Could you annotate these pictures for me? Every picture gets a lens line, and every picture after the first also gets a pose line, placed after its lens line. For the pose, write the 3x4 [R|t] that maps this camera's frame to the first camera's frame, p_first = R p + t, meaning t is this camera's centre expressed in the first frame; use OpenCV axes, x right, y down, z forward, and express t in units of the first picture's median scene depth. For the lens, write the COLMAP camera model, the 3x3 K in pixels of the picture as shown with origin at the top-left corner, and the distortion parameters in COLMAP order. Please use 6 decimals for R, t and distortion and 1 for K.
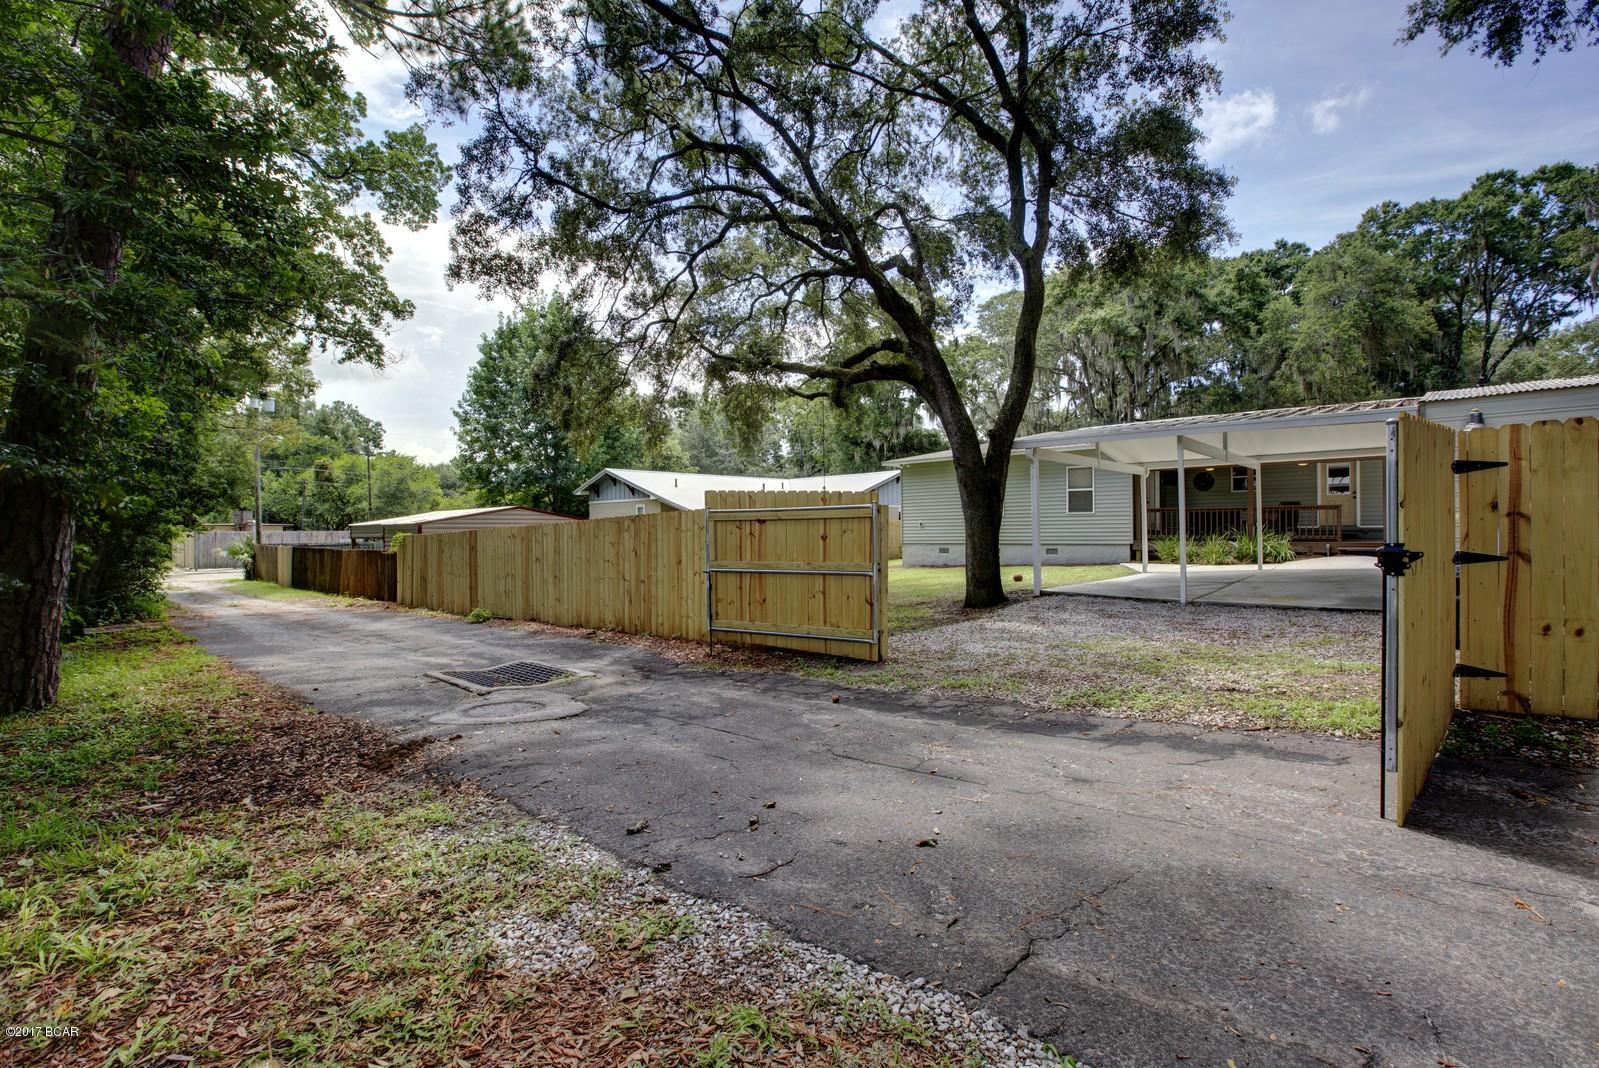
lens RADIAL K [[740.5, 0, 798.9], [0, 740.5, 531.4], [0, 0, 1]] dist [-0.011768, 0.002669]
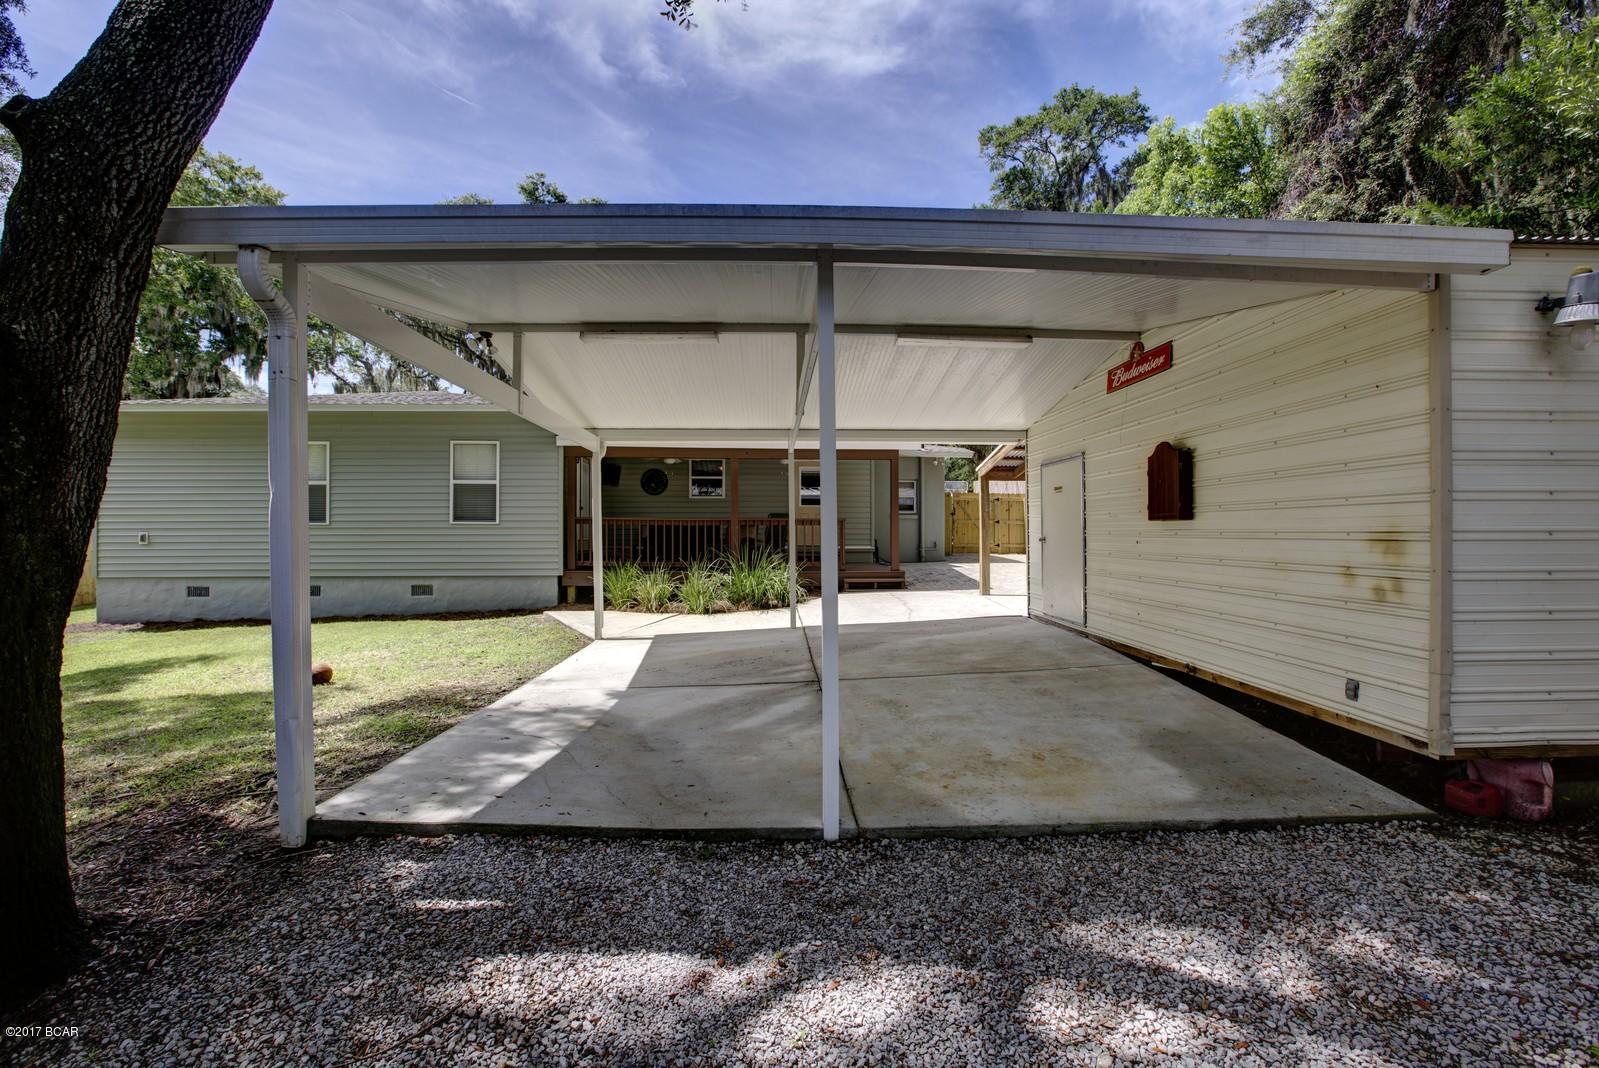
lens RADIAL K [[740.5, 0, 801.3], [0, 740.5, 536.4], [0, 0, 1]] dist [-0.011768, 0.002669]
pose [[0.715414, 0.015540, 0.698528, 0.169570], [-0.006690, 0.999859, -0.015392, -0.007649], [-0.698669, 0.006339, 0.715417, 0.435320]]
